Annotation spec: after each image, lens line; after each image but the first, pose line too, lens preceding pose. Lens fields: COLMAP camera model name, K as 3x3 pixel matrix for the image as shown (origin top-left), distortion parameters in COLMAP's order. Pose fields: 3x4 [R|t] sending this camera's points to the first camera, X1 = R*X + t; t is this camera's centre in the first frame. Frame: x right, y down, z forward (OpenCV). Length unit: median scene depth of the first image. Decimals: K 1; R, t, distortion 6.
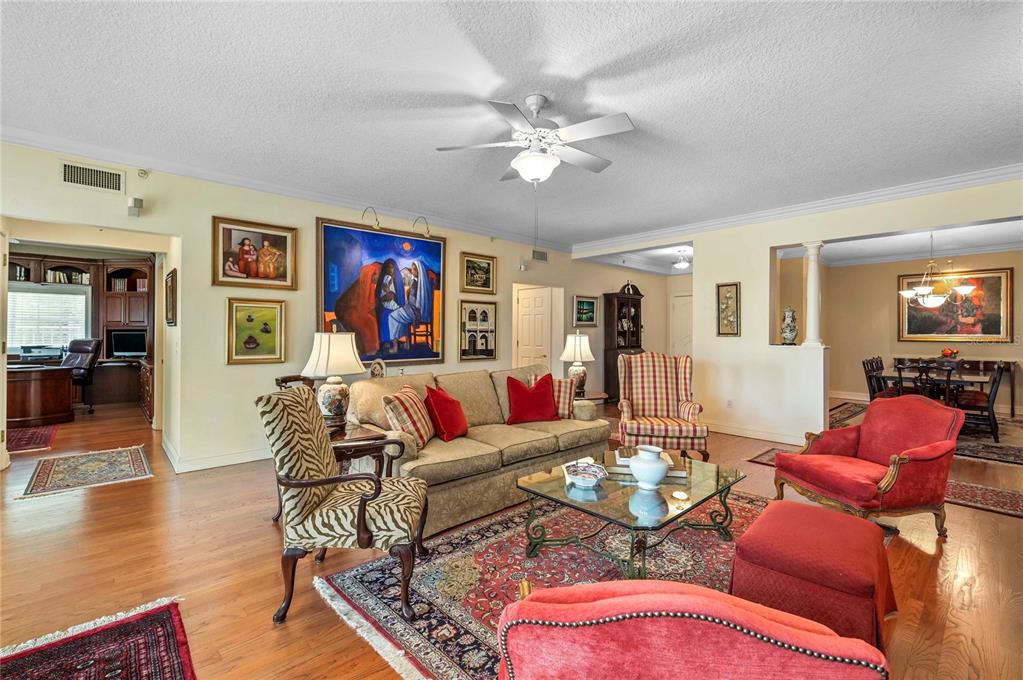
lens RADIAL K [[447.9, 0, 506.8], [0, 447.9, 331.9], [0, 0, 1]] dist [-0.000670, -0.000306]
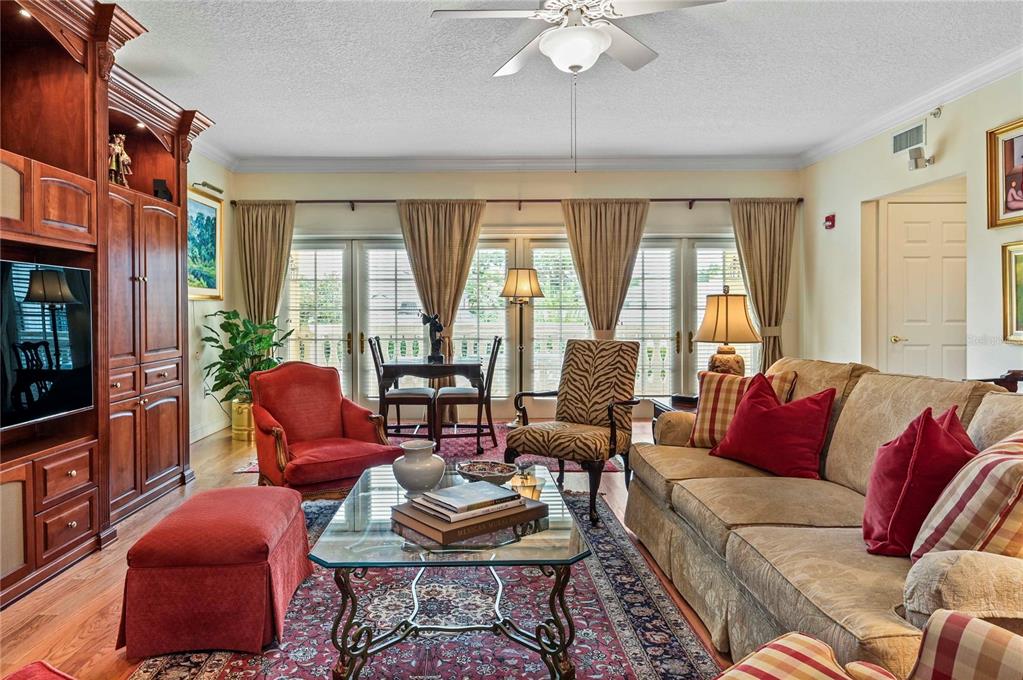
lens RADIAL K [[625.3, 0, 474.3], [0, 625.3, 315.7], [0, 0, 1]] dist [-0.001500, 0.001159]
pose [[-0.672328, 0.001132, -0.740252, 0.515860], [0.004177, 0.999989, -0.002264, 0.025836], [0.740241, -0.004615, -0.672325, 0.893706]]
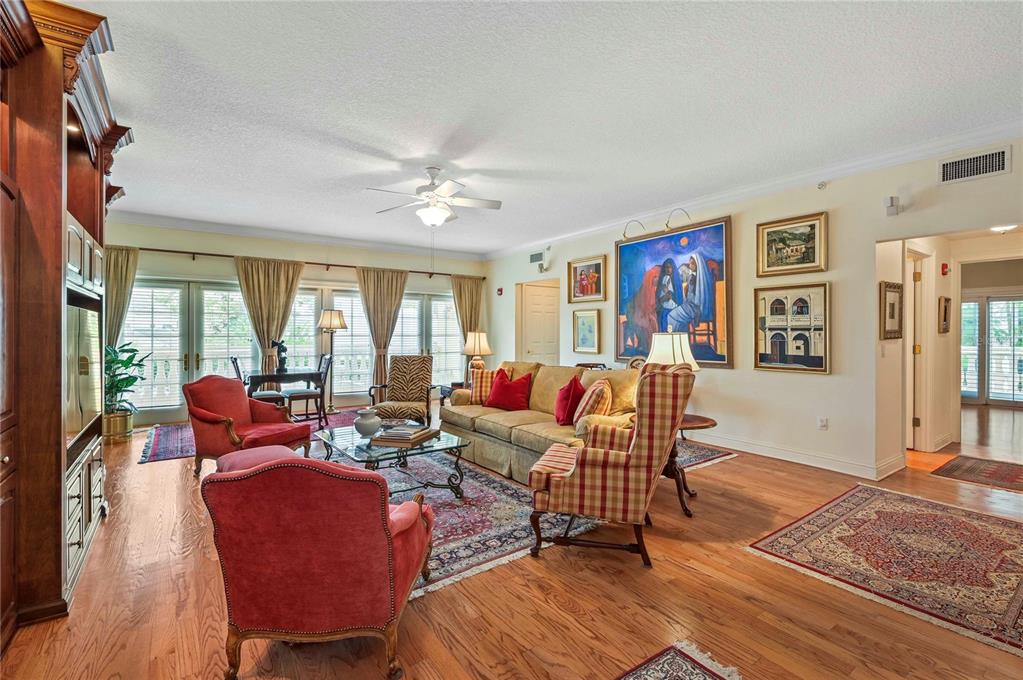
lens RADIAL K [[464.2, 0, 511.5], [0, 464.2, 333.8], [0, 0, 1]] dist [-0.000496, -0.000015]
pose [[-0.108897, -0.003101, -0.994048, 0.888828], [0.002932, 0.999990, -0.003441, 0.009104], [0.994049, -0.003289, -0.108887, 0.824015]]
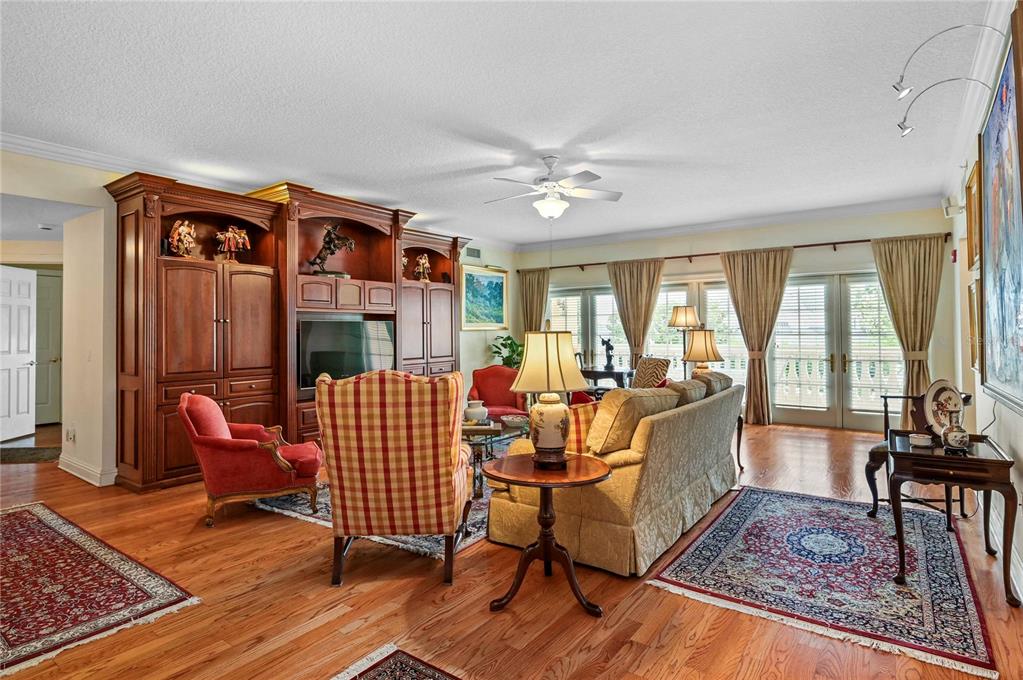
lens RADIAL K [[536.7, 0, 509.8], [0, 536.7, 325.9], [0, 0, 1]] dist [-0.005220, -0.000139]
pose [[-0.977040, -0.001898, -0.213049, 0.312933], [0.001789, 0.999852, -0.017113, 0.009130], [0.213050, -0.017101, -0.976892, 1.485547]]
